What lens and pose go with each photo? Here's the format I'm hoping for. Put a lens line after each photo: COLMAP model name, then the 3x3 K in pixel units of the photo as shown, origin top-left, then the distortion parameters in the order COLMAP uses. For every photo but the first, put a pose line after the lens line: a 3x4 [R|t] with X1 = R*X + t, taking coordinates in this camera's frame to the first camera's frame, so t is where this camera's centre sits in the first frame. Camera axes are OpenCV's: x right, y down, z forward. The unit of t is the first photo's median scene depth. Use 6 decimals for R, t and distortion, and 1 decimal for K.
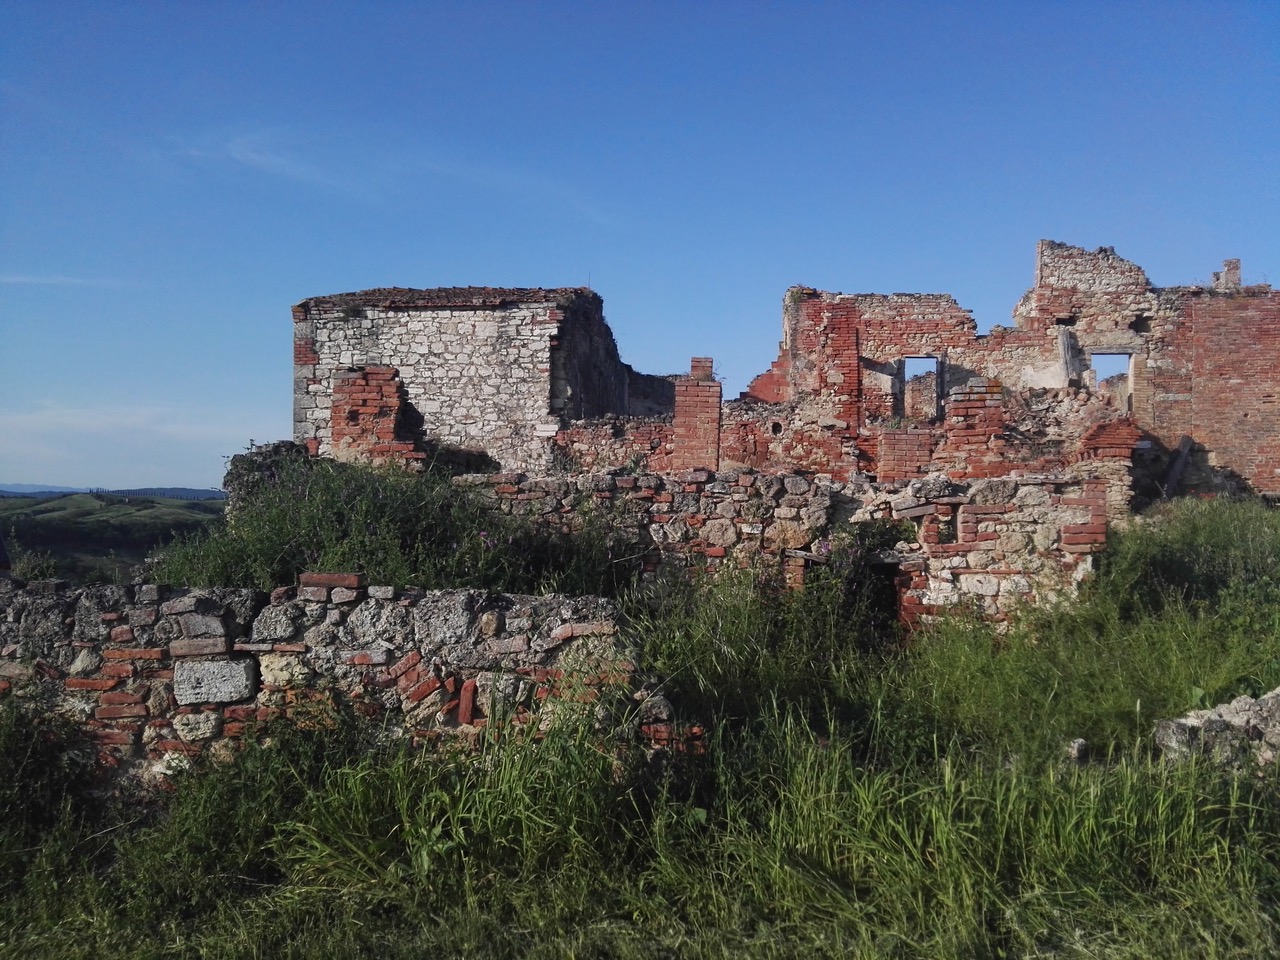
lens RADIAL K [[1003.0, 0, 662.6], [0, 1003.0, 488.3], [0, 0, 1]] dist [0.069013, -0.159901]
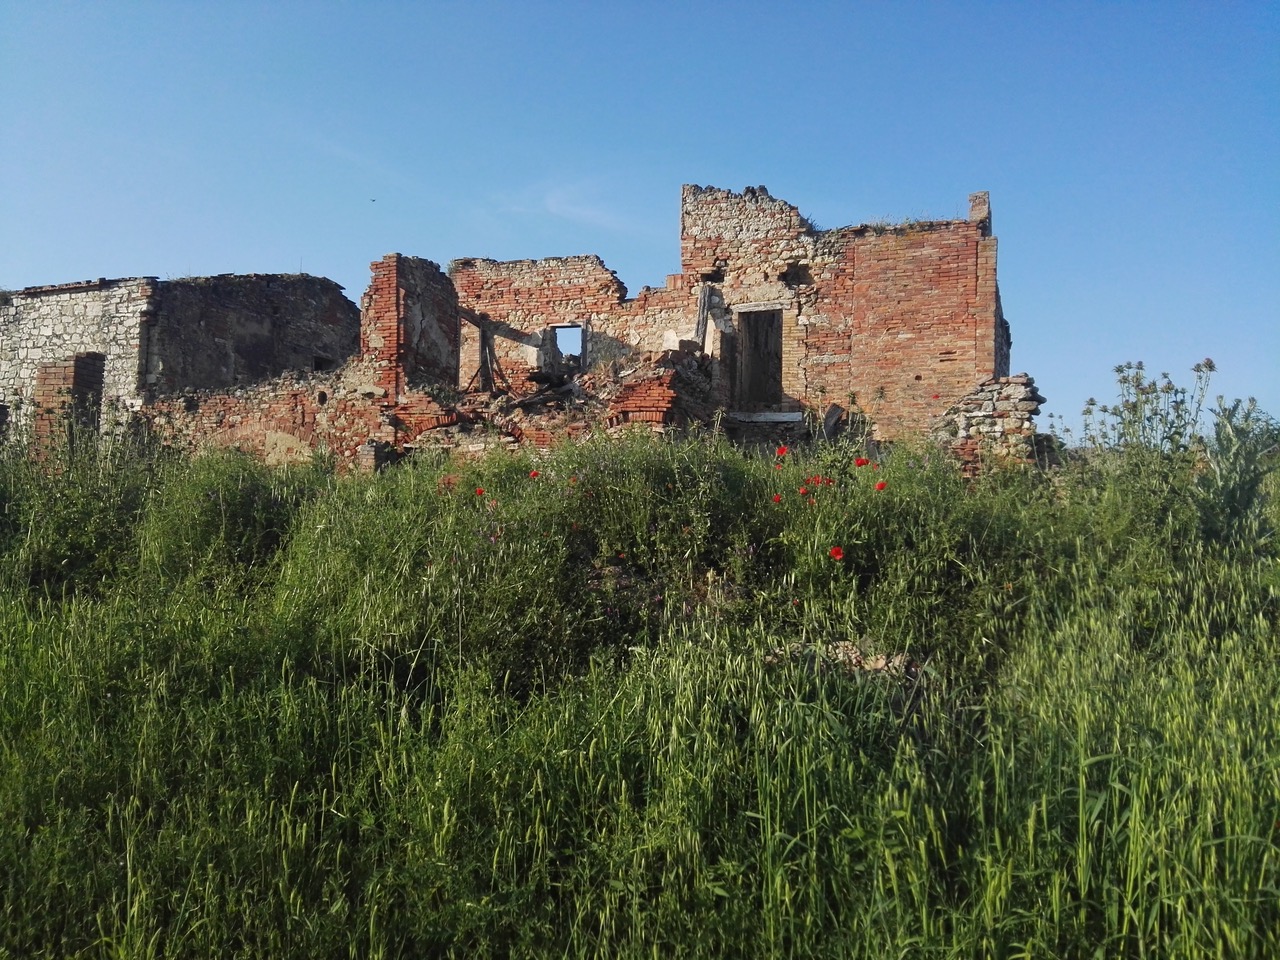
lens RADIAL K [[1003.0, 0, 620.7], [0, 1003.0, 498.8], [0, 0, 1]] dist [0.069013, -0.159901]
pose [[0.957071, 0.008161, -0.289739, 0.670394], [-0.015298, 0.999633, -0.022377, 0.052848], [0.289450, 0.025849, 0.956844, 0.182870]]
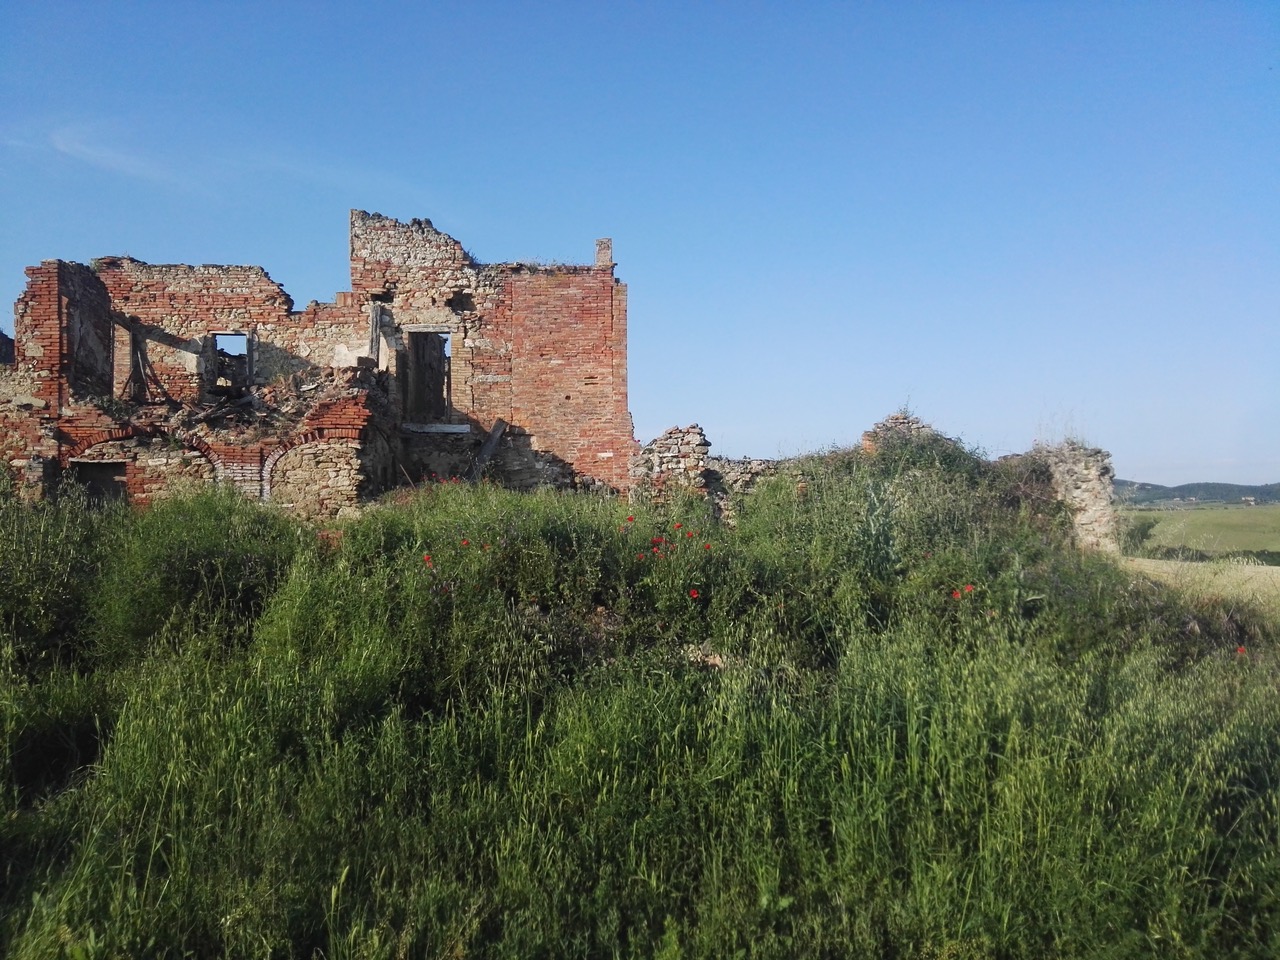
lens RADIAL K [[1003.0, 0, 631.2], [0, 1003.0, 476.2], [0, 0, 1]] dist [0.069013, -0.159901]
pose [[0.989971, -0.010109, 0.140910, 0.575963], [0.012622, 0.999777, -0.016954, 0.022079], [-0.140707, 0.018562, 0.989877, 0.054496]]
